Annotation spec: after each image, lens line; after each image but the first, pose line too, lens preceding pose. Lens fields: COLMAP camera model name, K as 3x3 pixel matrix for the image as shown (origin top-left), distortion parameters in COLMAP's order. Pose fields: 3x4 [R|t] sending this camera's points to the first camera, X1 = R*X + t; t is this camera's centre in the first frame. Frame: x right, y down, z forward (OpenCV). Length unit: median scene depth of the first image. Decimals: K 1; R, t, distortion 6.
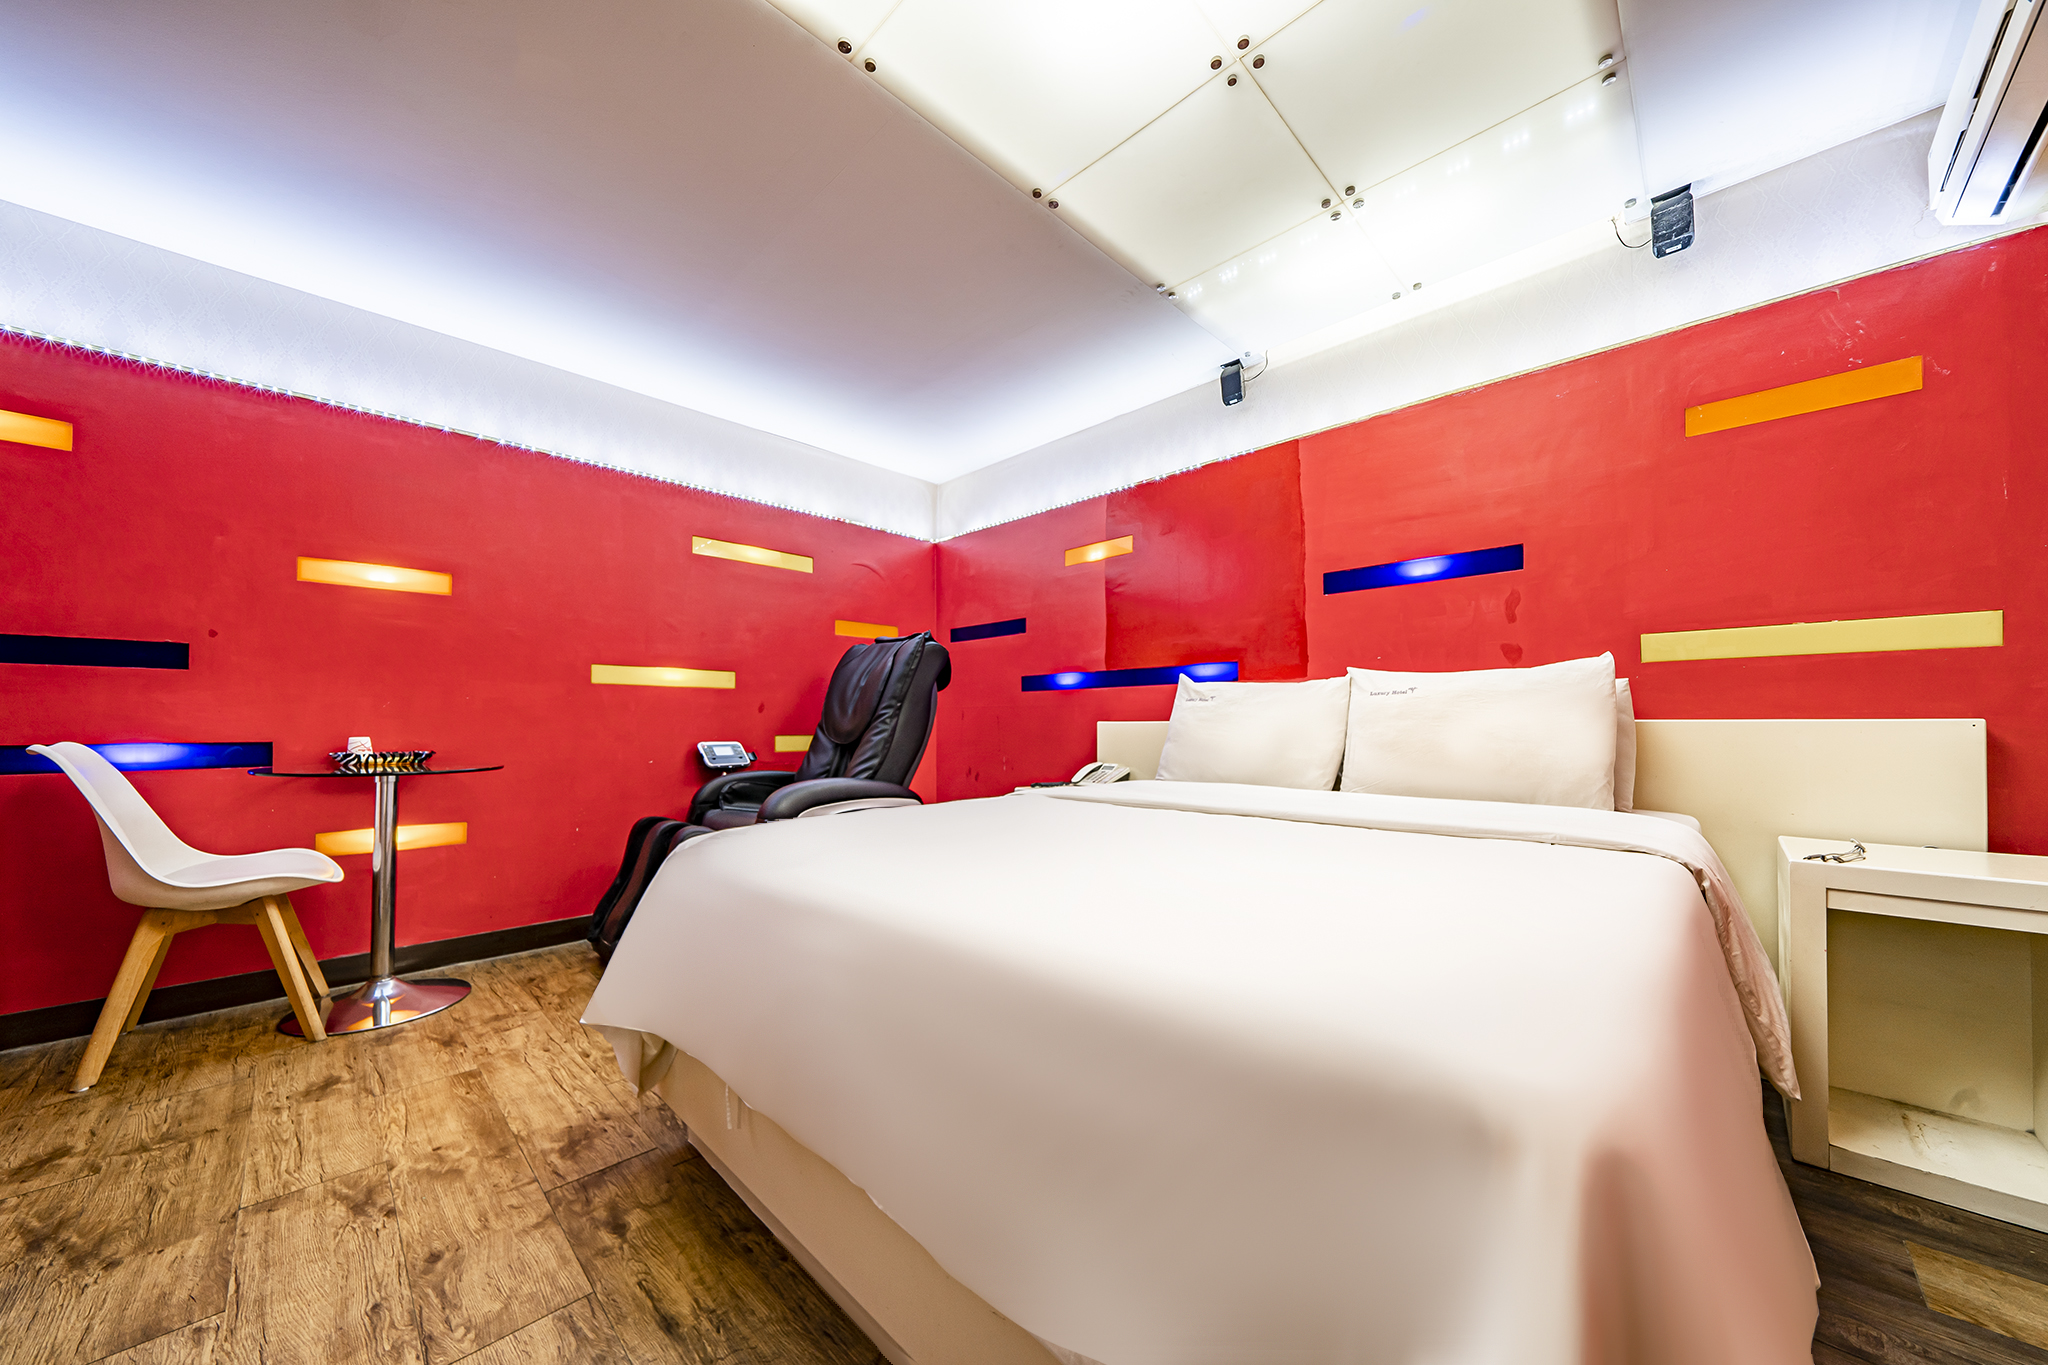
lens RADIAL K [[707.6, 0, 1009.2], [0, 707.6, 715.5], [0, 0, 1]] dist [-0.005382, 0.000490]
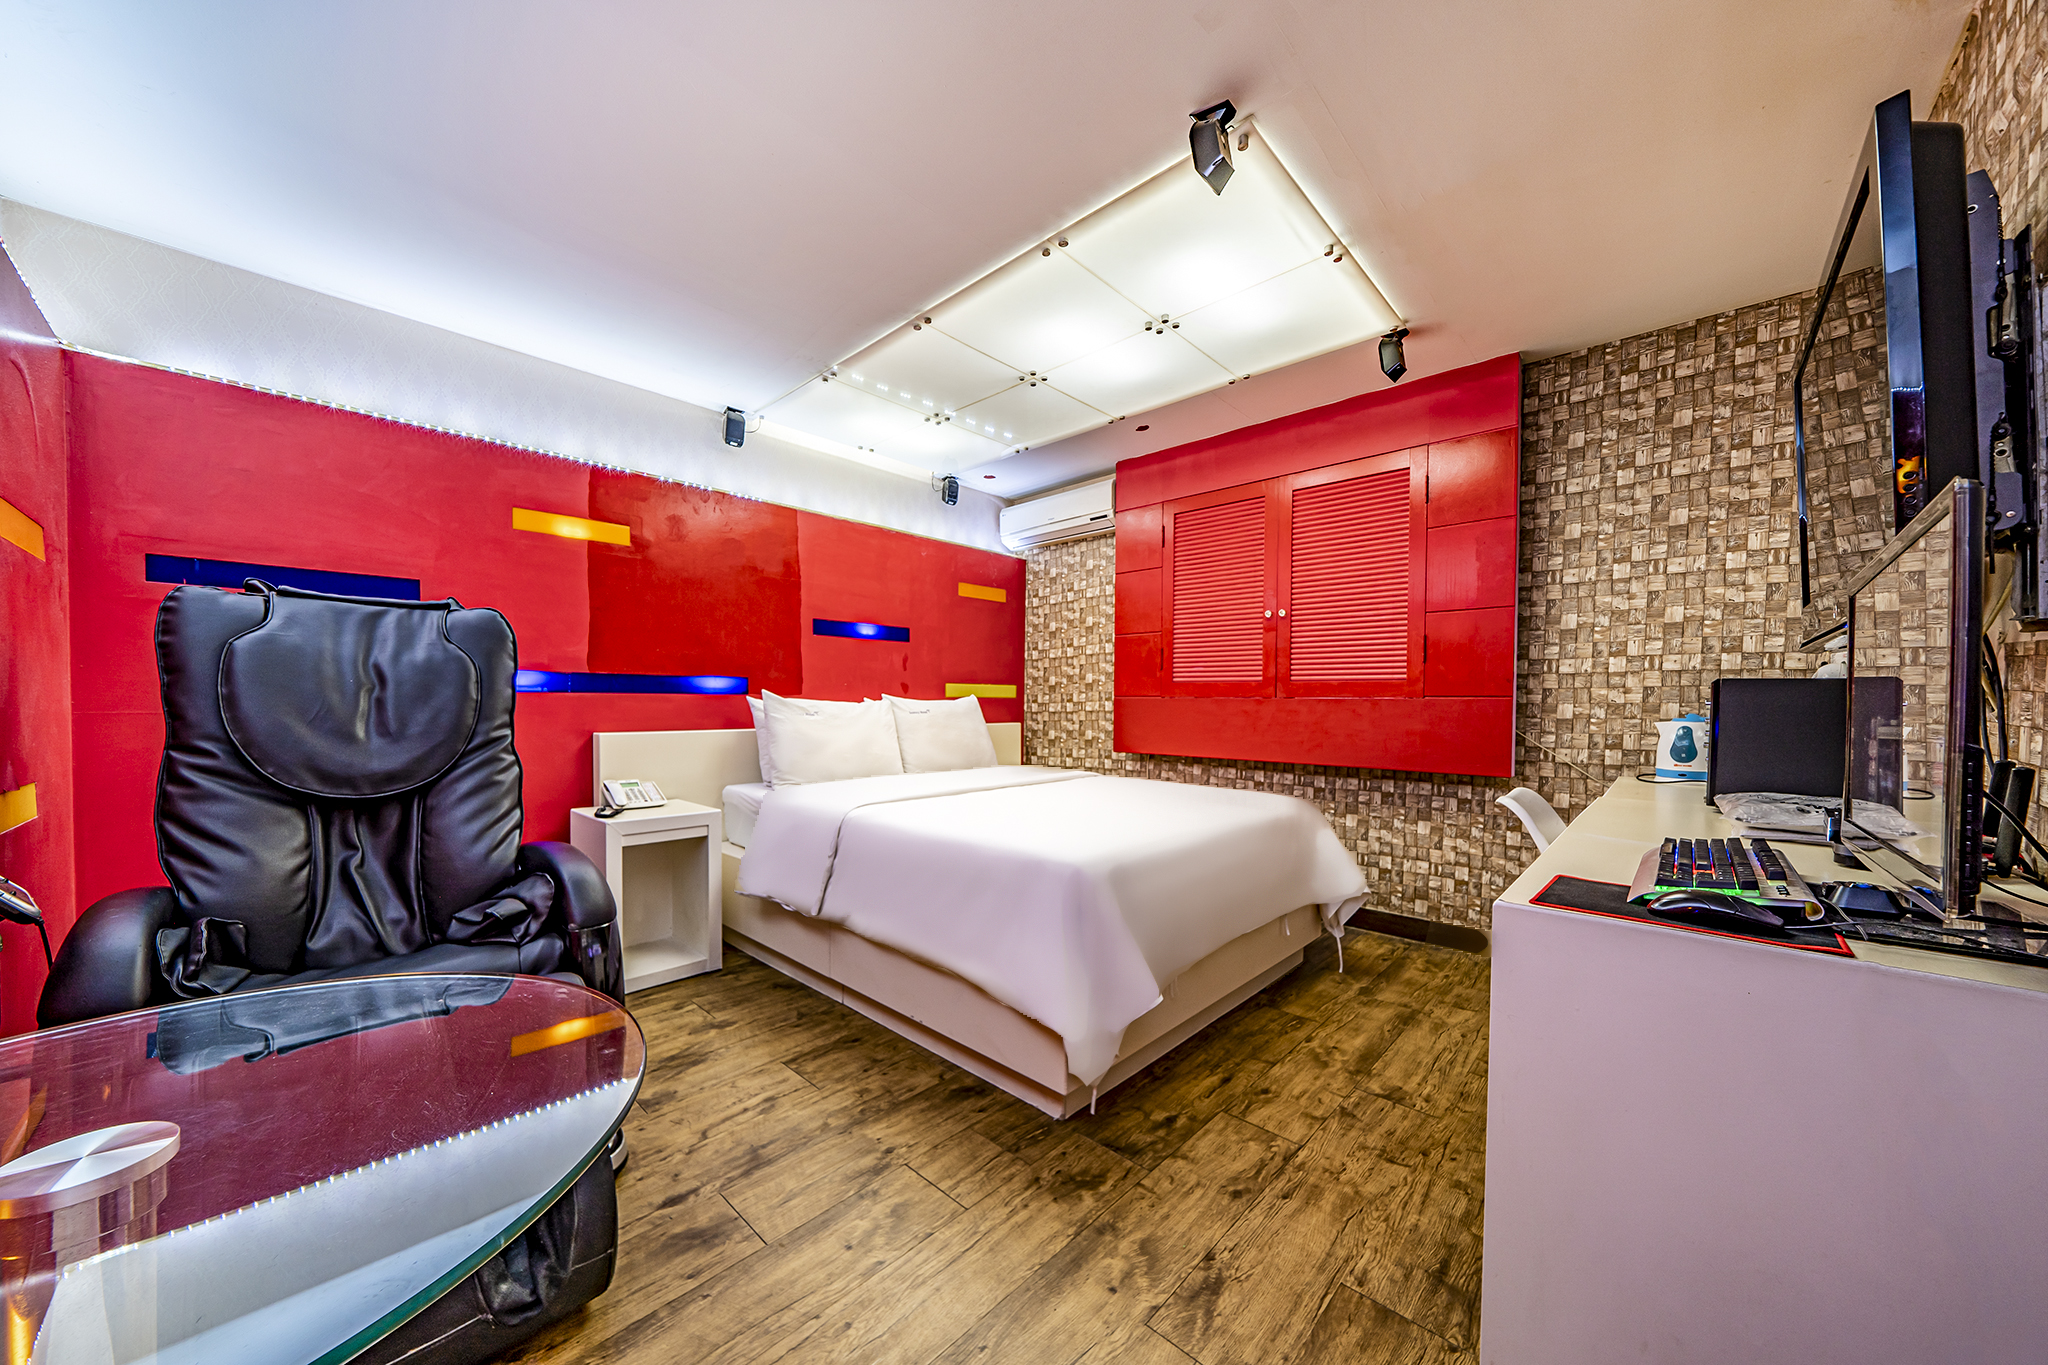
lens RADIAL K [[707.6, 0, 1009.2], [0, 707.6, 715.5], [0, 0, 1]] dist [-0.005382, 0.000490]
pose [[-0.021211, -0.017563, 0.999621, -1.671641], [-0.019387, 0.999665, 0.017152, -0.083118], [-0.999587, -0.019016, -0.021544, 1.177616]]
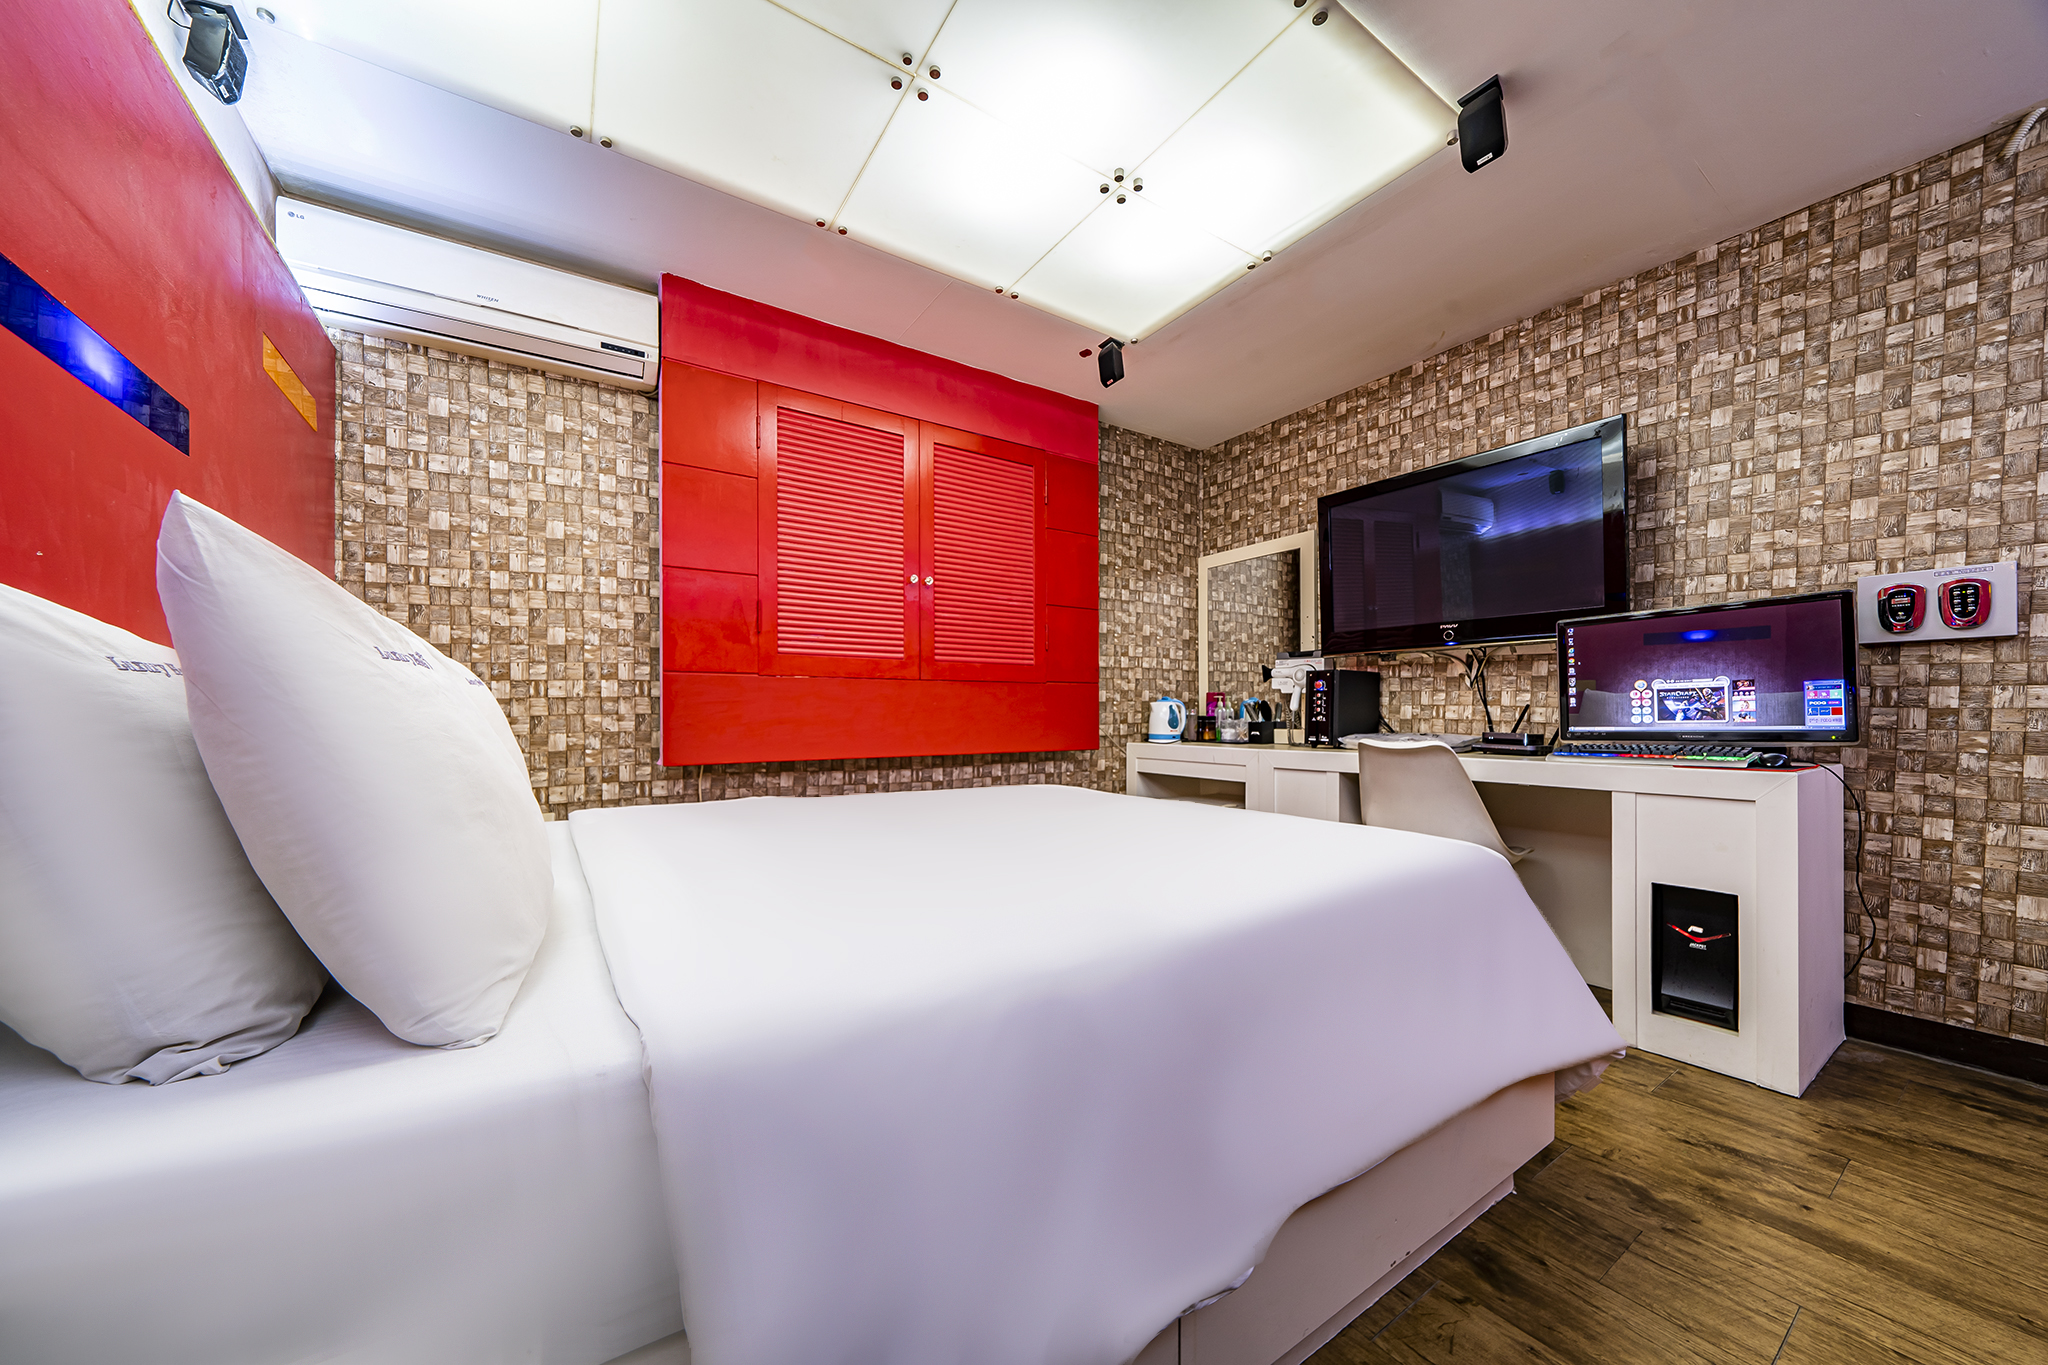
lens RADIAL K [[707.6, 0, 1009.2], [0, 707.6, 715.5], [0, 0, 1]] dist [-0.005382, 0.000490]
pose [[-0.977750, 0.003080, 0.209750, -0.015504], [0.001044, 0.999951, -0.009815, 0.000880], [-0.209770, -0.009377, -0.977706, 2.126309]]
